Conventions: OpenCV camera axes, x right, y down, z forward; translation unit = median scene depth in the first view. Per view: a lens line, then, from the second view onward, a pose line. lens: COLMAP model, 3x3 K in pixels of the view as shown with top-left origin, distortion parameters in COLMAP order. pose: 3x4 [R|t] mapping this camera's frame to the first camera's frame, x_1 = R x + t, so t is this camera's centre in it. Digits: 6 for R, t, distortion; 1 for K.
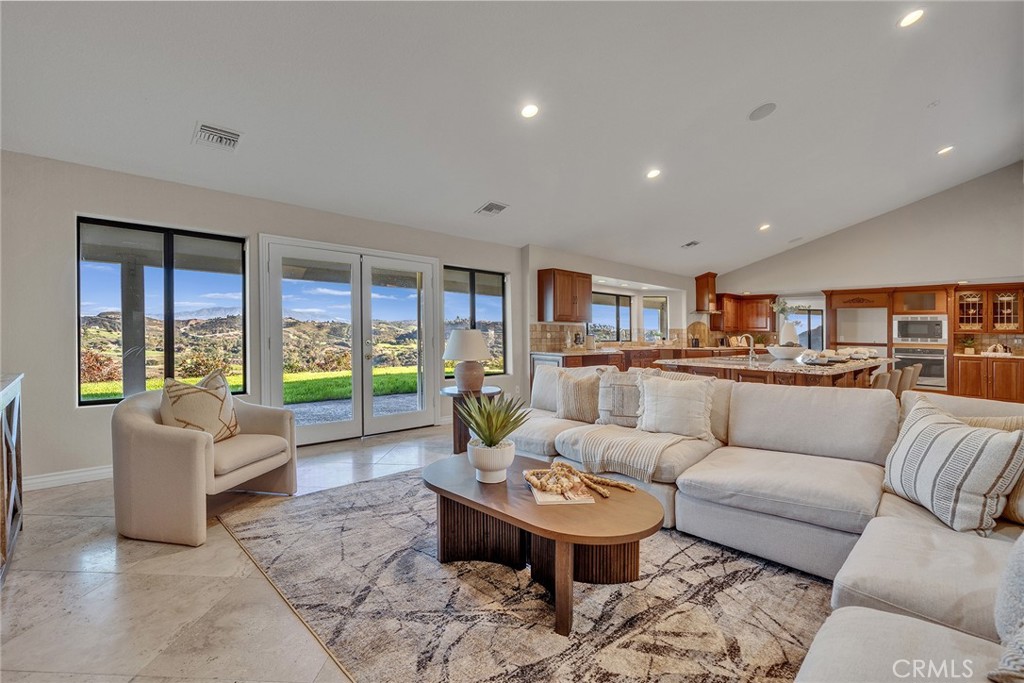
lens RADIAL K [[456.0, 0, 505.6], [0, 456.0, 319.6], [0, 0, 1]] dist [0.012350, 0.000001]
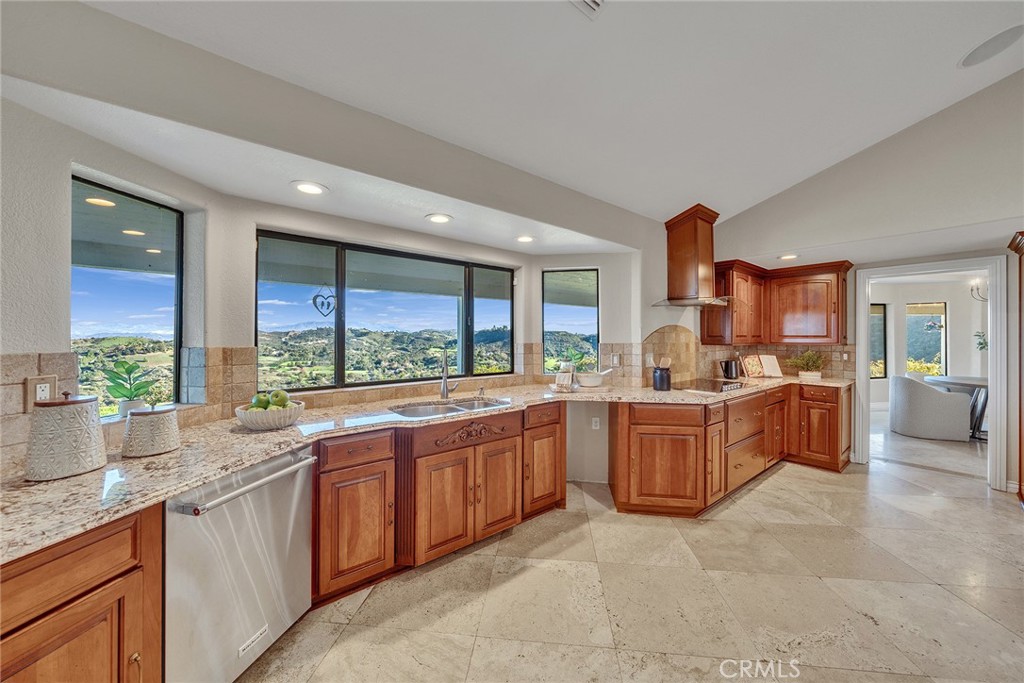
lens RADIAL K [[367.0, 0, 510.0], [0, 367.0, 336.5], [0, 0, 1]] dist [0.000545, -0.000160]
pose [[0.997687, -0.014523, -0.066413, 0.214155], [0.016085, 0.999605, 0.023039, 0.003420], [0.066052, -0.024054, 0.997526, 0.473067]]
